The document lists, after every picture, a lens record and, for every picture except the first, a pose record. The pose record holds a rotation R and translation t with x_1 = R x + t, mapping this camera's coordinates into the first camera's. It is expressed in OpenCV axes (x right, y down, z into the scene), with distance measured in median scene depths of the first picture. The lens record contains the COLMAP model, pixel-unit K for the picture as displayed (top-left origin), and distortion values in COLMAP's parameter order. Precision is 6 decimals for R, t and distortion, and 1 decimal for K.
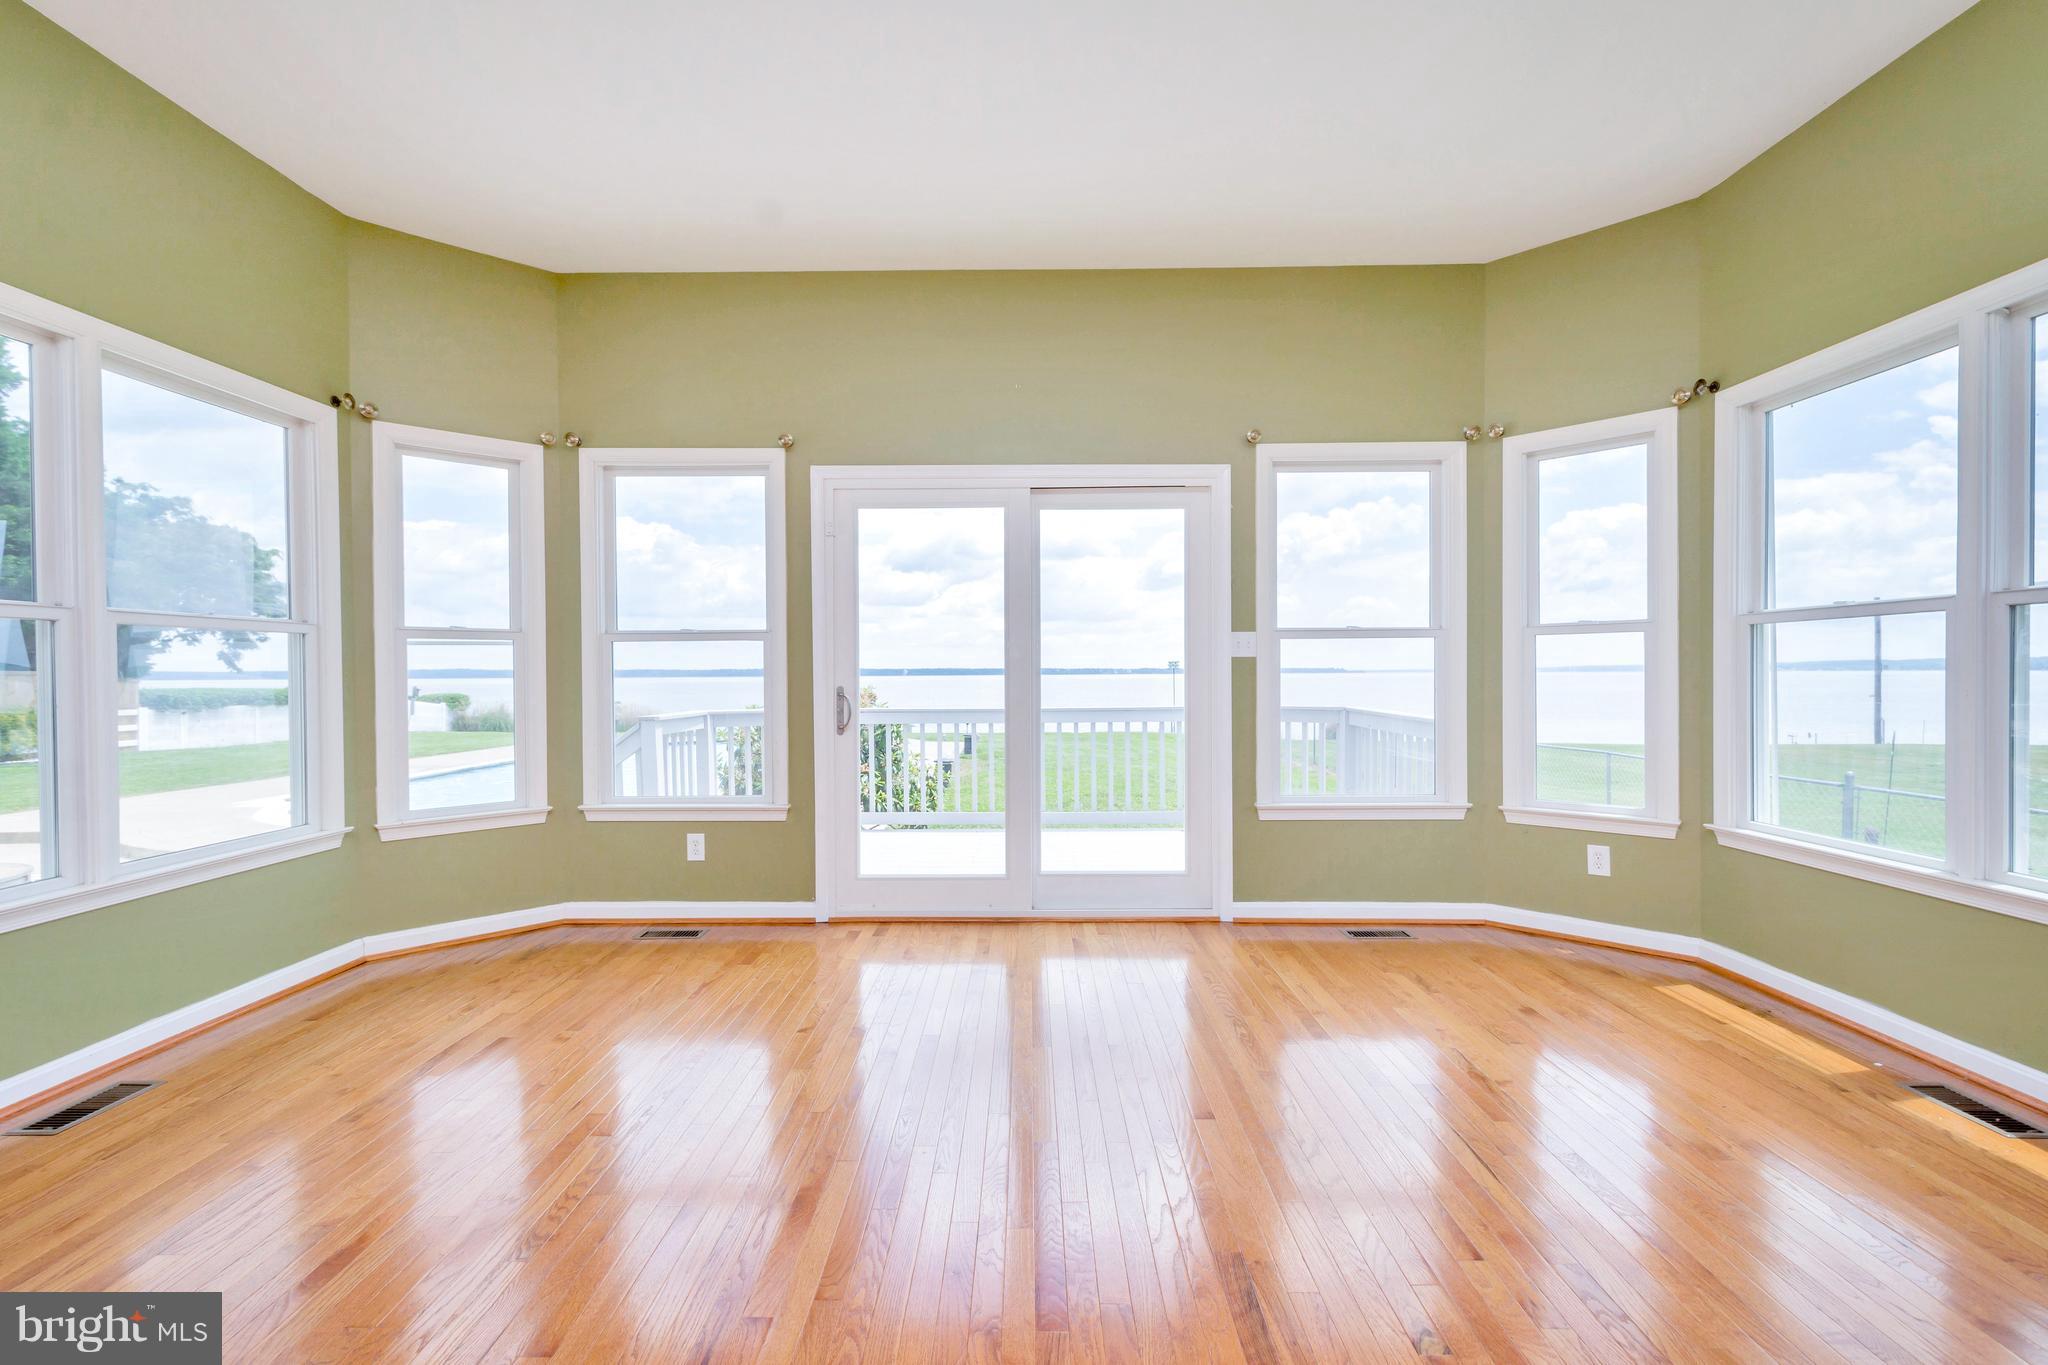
lens RADIAL K [[897.8, 0, 1020.6], [0, 897.8, 670.5], [0, 0, 1]] dist [0.011062, -0.000601]
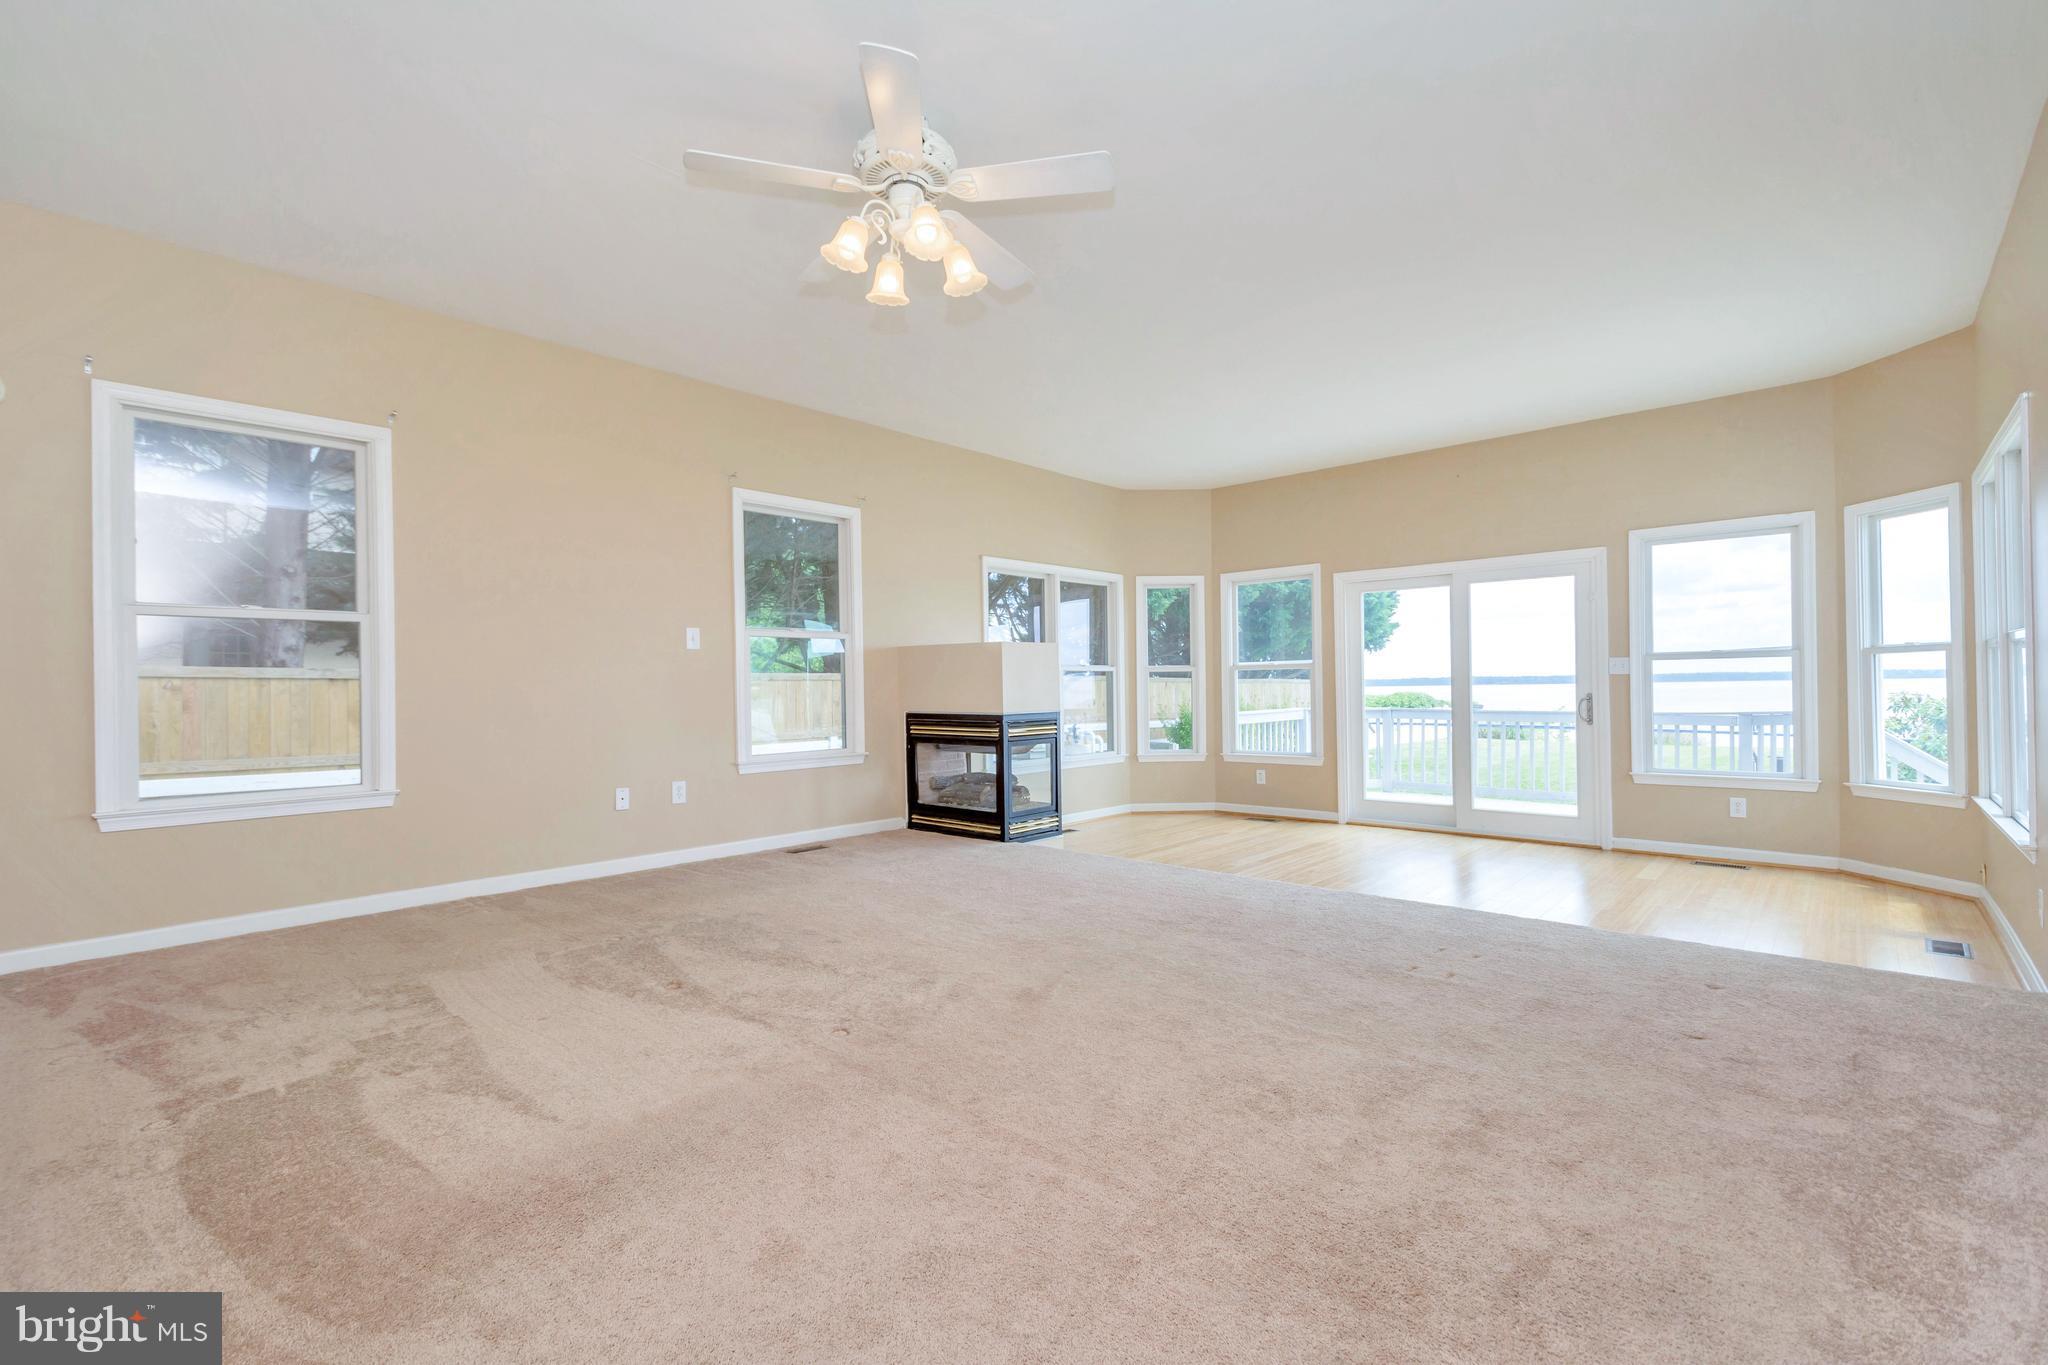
lens RADIAL K [[897.8, 0, 1005.8], [0, 897.8, 673.1], [0, 0, 1]] dist [0.011062, -0.000601]
pose [[0.730485, -0.010115, -0.682853, 0.542802], [-0.004327, 0.999802, -0.019440, 0.017658], [0.682915, 0.017155, 0.730297, -0.809158]]
